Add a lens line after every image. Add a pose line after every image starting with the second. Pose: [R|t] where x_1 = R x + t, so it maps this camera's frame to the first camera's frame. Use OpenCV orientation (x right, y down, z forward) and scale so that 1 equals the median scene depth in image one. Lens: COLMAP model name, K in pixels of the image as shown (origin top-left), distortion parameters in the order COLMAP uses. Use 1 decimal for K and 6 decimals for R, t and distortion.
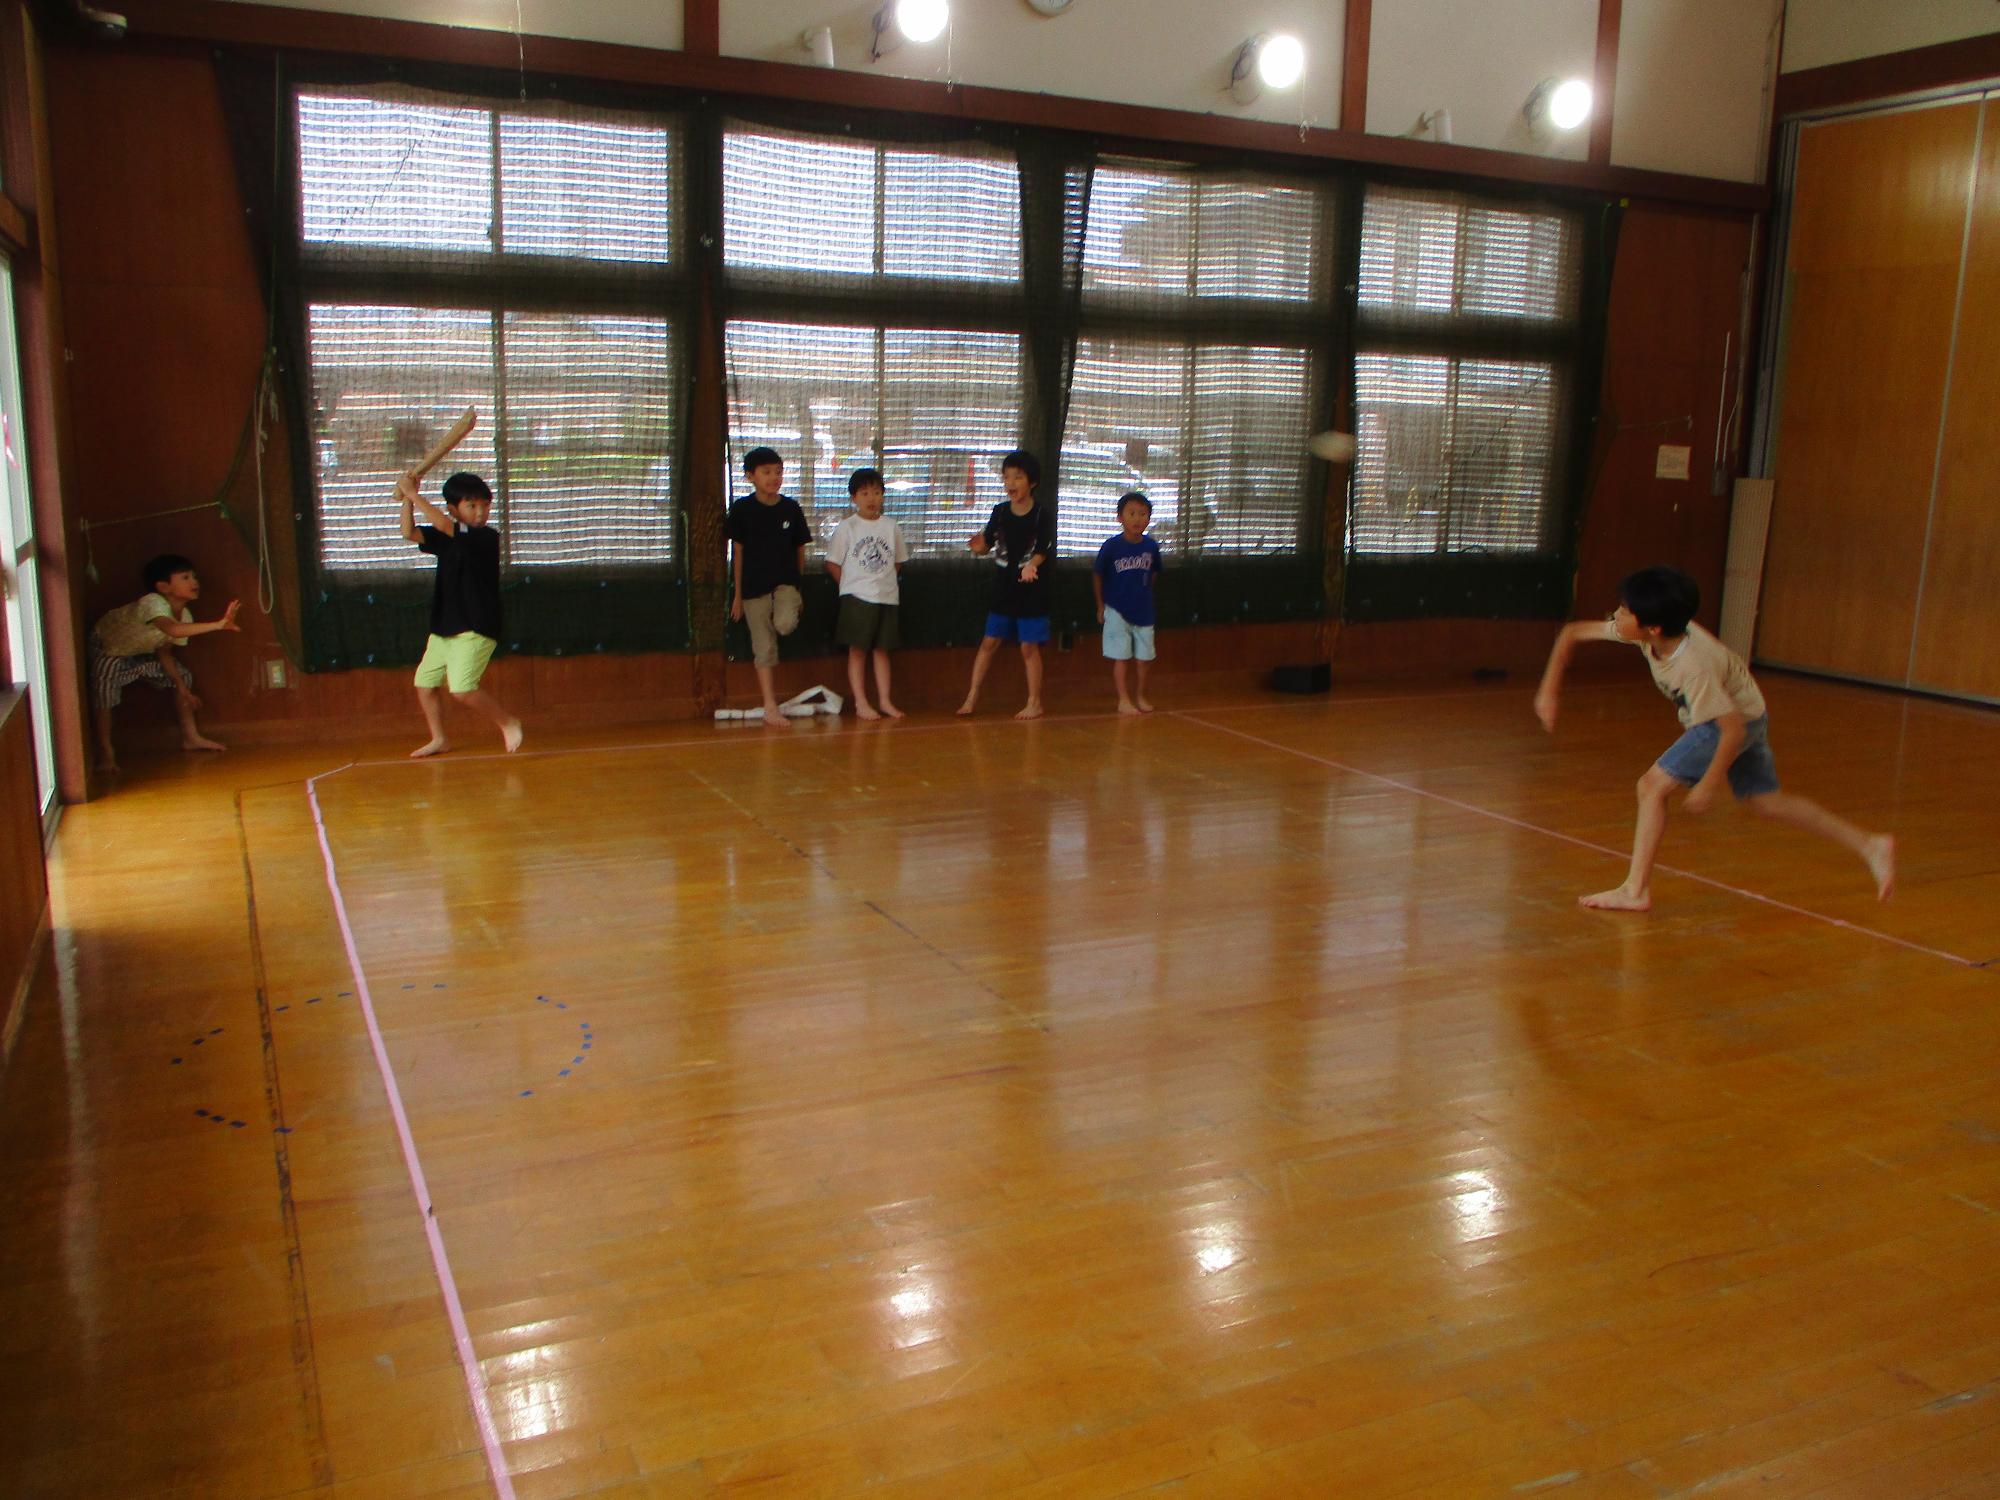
lens RADIAL K [[1650.2, 0, 987.1], [0, 1650.2, 736.1], [0, 0, 1]] dist [-0.041081, 0.004319]
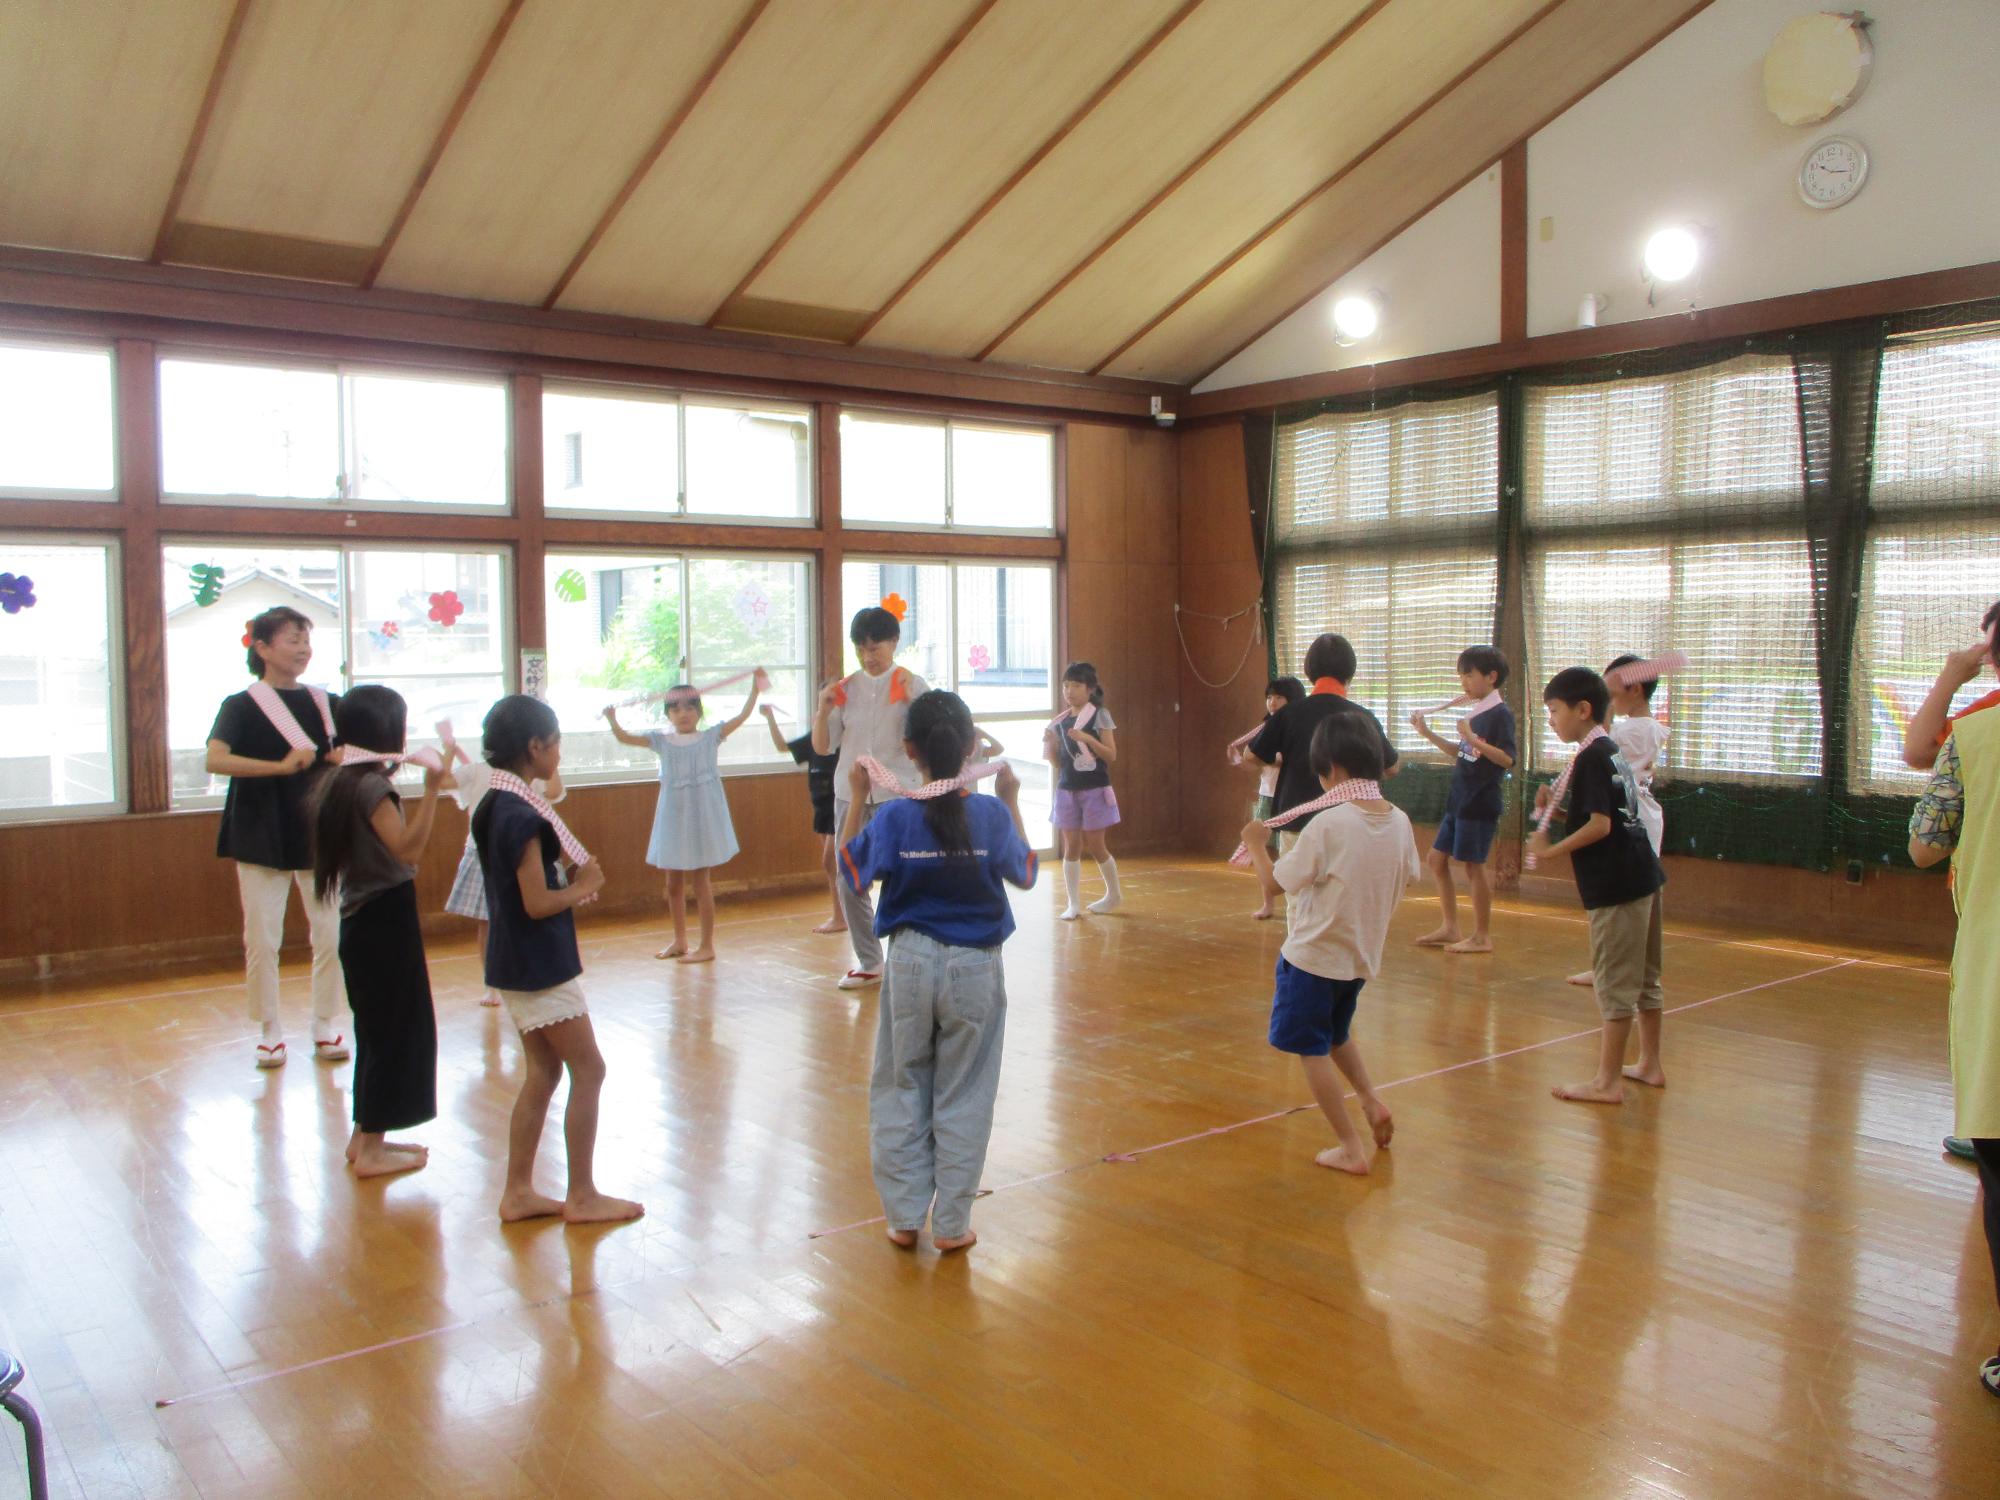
lens RADIAL K [[1650.2, 0, 987.4], [0, 1650.2, 735.6], [0, 0, 1]] dist [-0.041081, 0.004319]
pose [[0.216081, 0.033439, -0.975803, 0.860492], [-0.166072, 0.986109, -0.002982, -0.052536], [0.962148, 0.162698, 0.218633, 0.367375]]
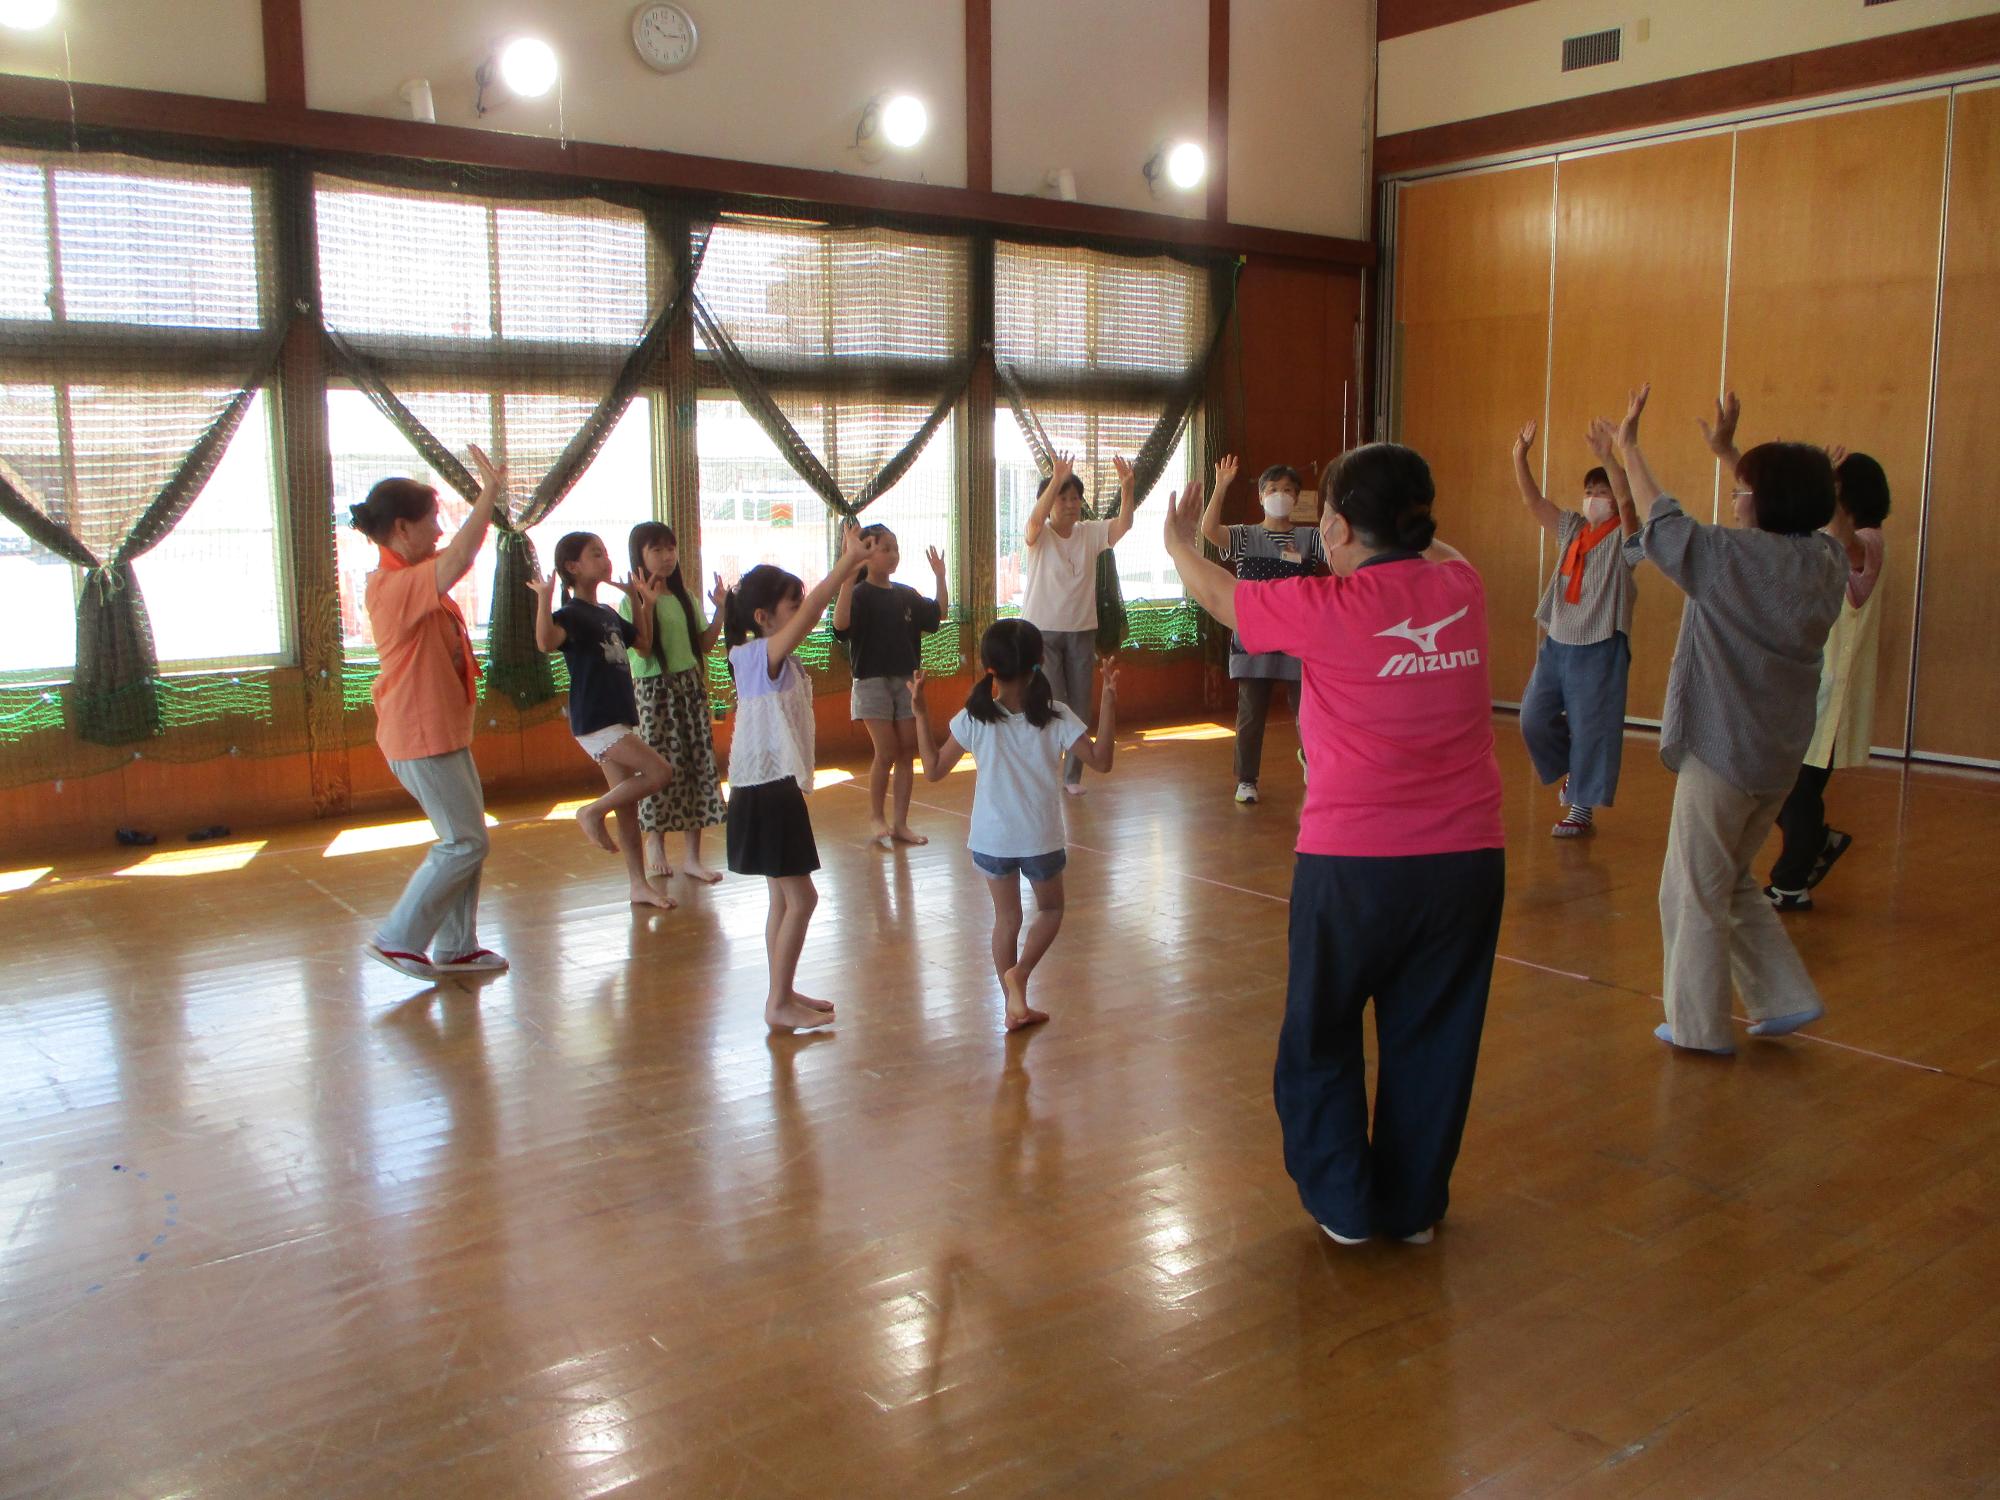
lens RADIAL K [[1650.2, 0, 1006.6], [0, 1650.2, 716.2], [0, 0, 1]] dist [-0.041081, 0.004319]
pose [[0.977311, -0.057250, 0.203925, 0.015812], [0.066626, 0.997000, -0.039406, -0.006706], [-0.201057, 0.052099, 0.978193, 0.027852]]
